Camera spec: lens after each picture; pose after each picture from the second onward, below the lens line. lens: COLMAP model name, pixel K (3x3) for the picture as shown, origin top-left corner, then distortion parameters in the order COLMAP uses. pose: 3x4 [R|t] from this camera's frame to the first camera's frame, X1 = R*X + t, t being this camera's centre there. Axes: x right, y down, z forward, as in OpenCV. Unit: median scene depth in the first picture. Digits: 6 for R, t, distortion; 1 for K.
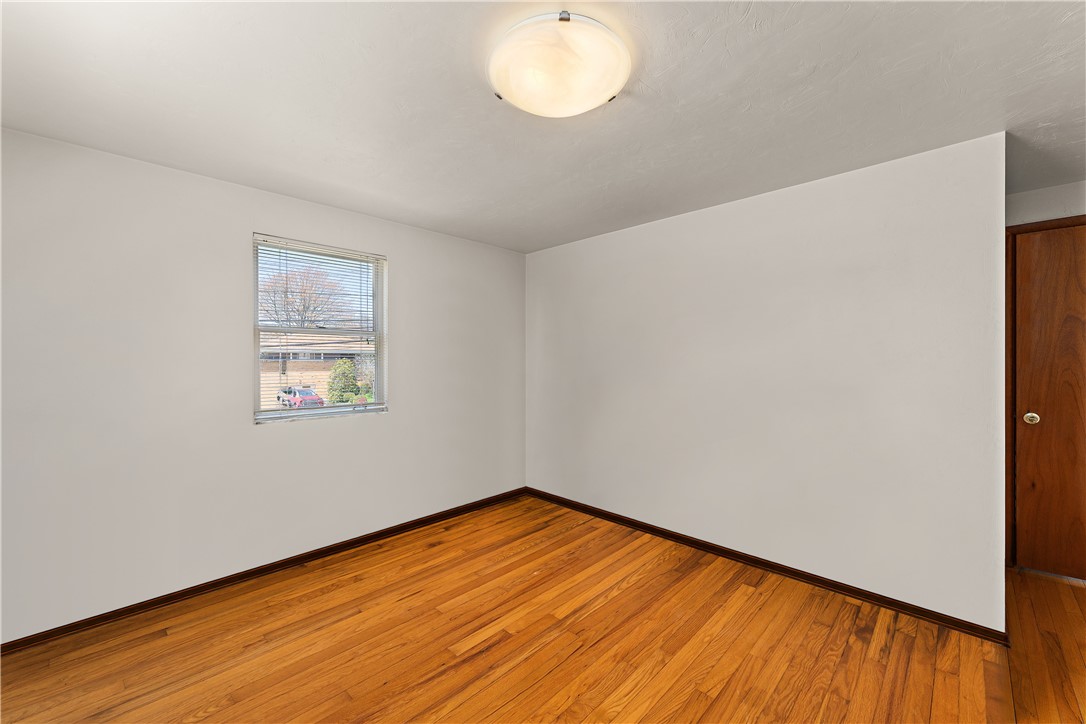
lens RADIAL K [[431.5, 0, 543.0], [0, 431.5, 362.0], [0, 0, 1]] dist [0.000430, -0.000012]
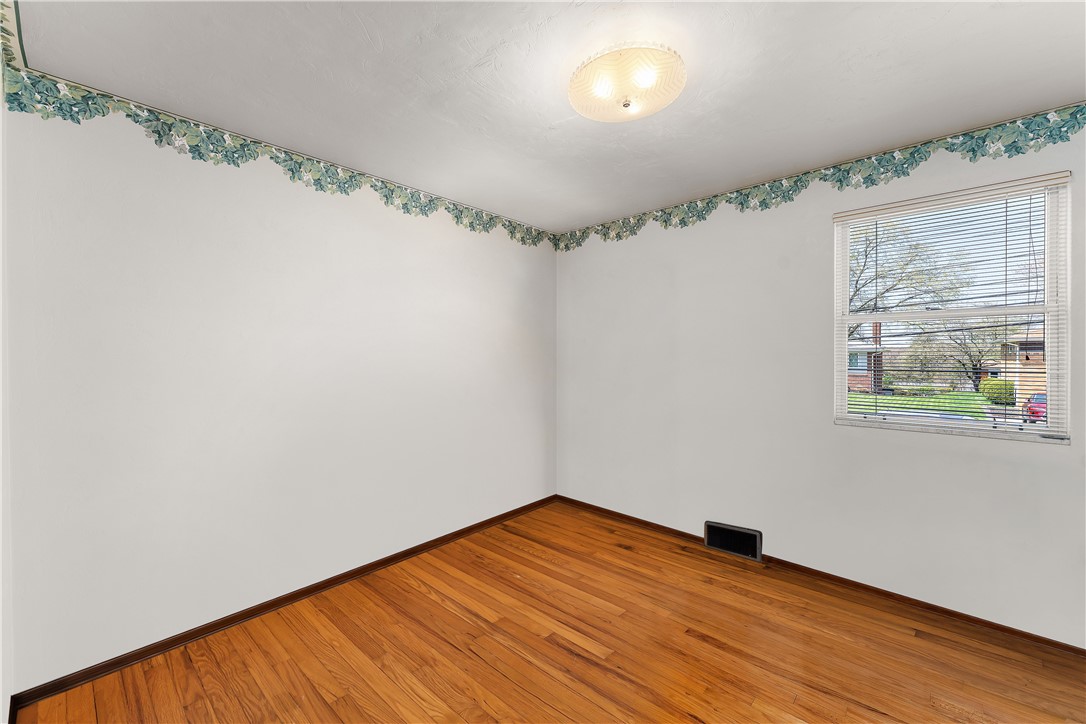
lens RADIAL K [[431.5, 0, 543.0], [0, 431.5, 362.0], [0, 0, 1]] dist [0.000430, -0.000012]
pose [[0.044977, 0.005799, -0.998971, 0.855379], [-0.004817, 0.999973, 0.005588, -0.016687], [0.998976, 0.004560, 0.045003, 0.870461]]
